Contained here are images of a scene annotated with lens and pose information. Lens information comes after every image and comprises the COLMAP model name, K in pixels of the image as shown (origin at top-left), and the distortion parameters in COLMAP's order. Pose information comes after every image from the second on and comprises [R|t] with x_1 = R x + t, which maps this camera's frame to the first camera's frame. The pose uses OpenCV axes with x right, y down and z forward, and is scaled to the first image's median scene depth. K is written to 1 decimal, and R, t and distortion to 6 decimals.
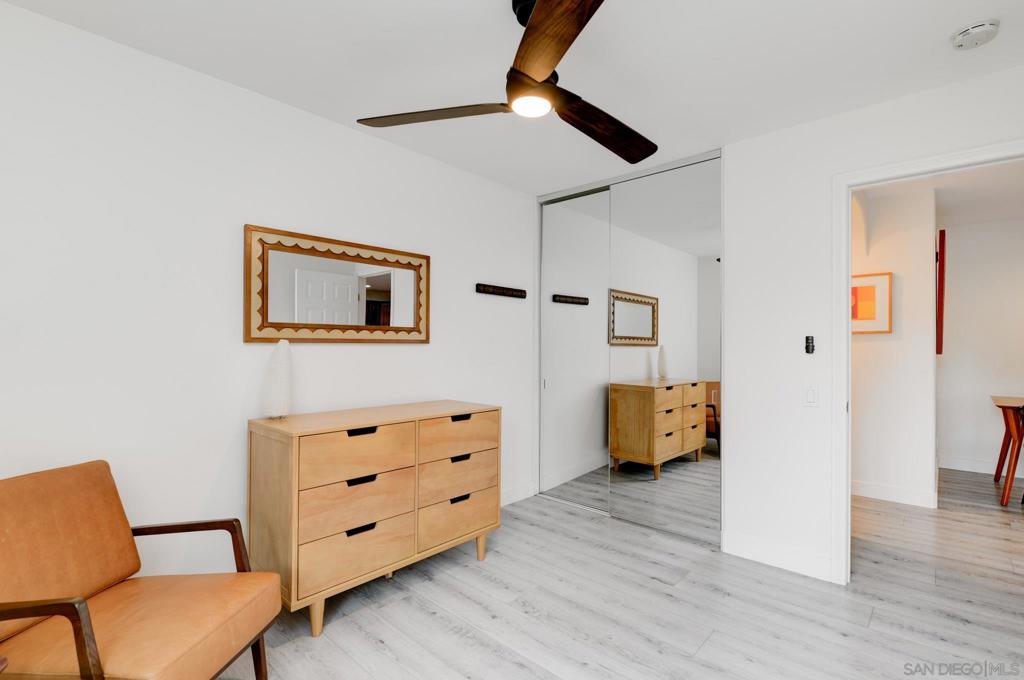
lens RADIAL K [[454.5, 0, 513.1], [0, 454.5, 345.9], [0, 0, 1]] dist [-0.005412, -0.005332]
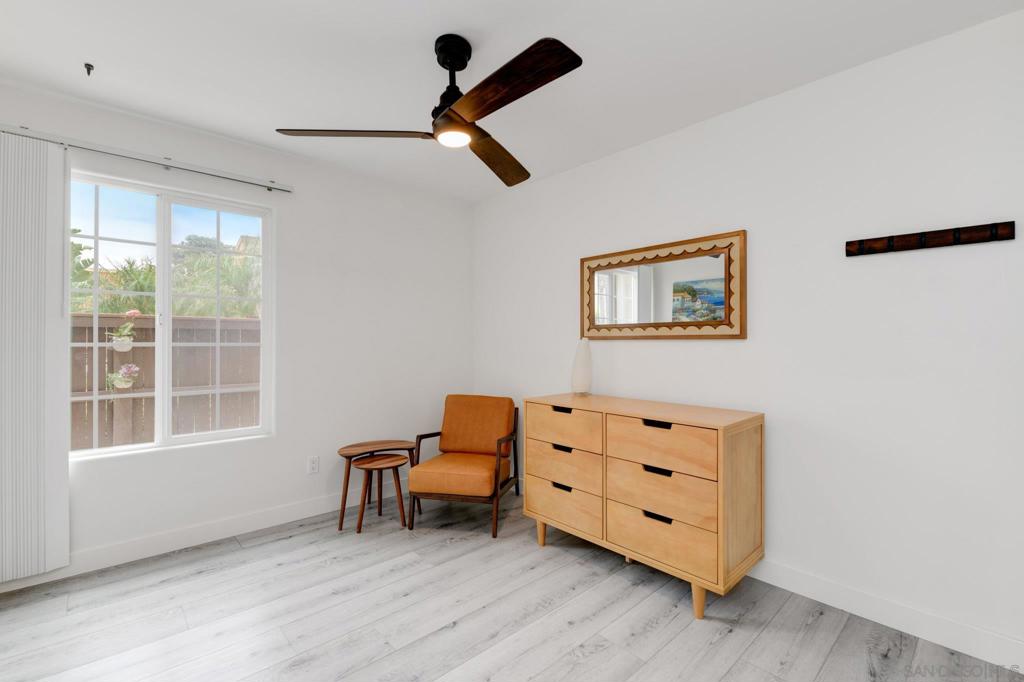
lens RADIAL K [[454.5, 0, 512.5], [0, 454.5, 340.0], [0, 0, 1]] dist [-0.005412, -0.005332]
pose [[-0.073345, -0.007932, -0.997275, 0.787467], [-0.002156, 0.999967, -0.007795, 0.004267], [0.997304, 0.001578, -0.073360, 0.798223]]
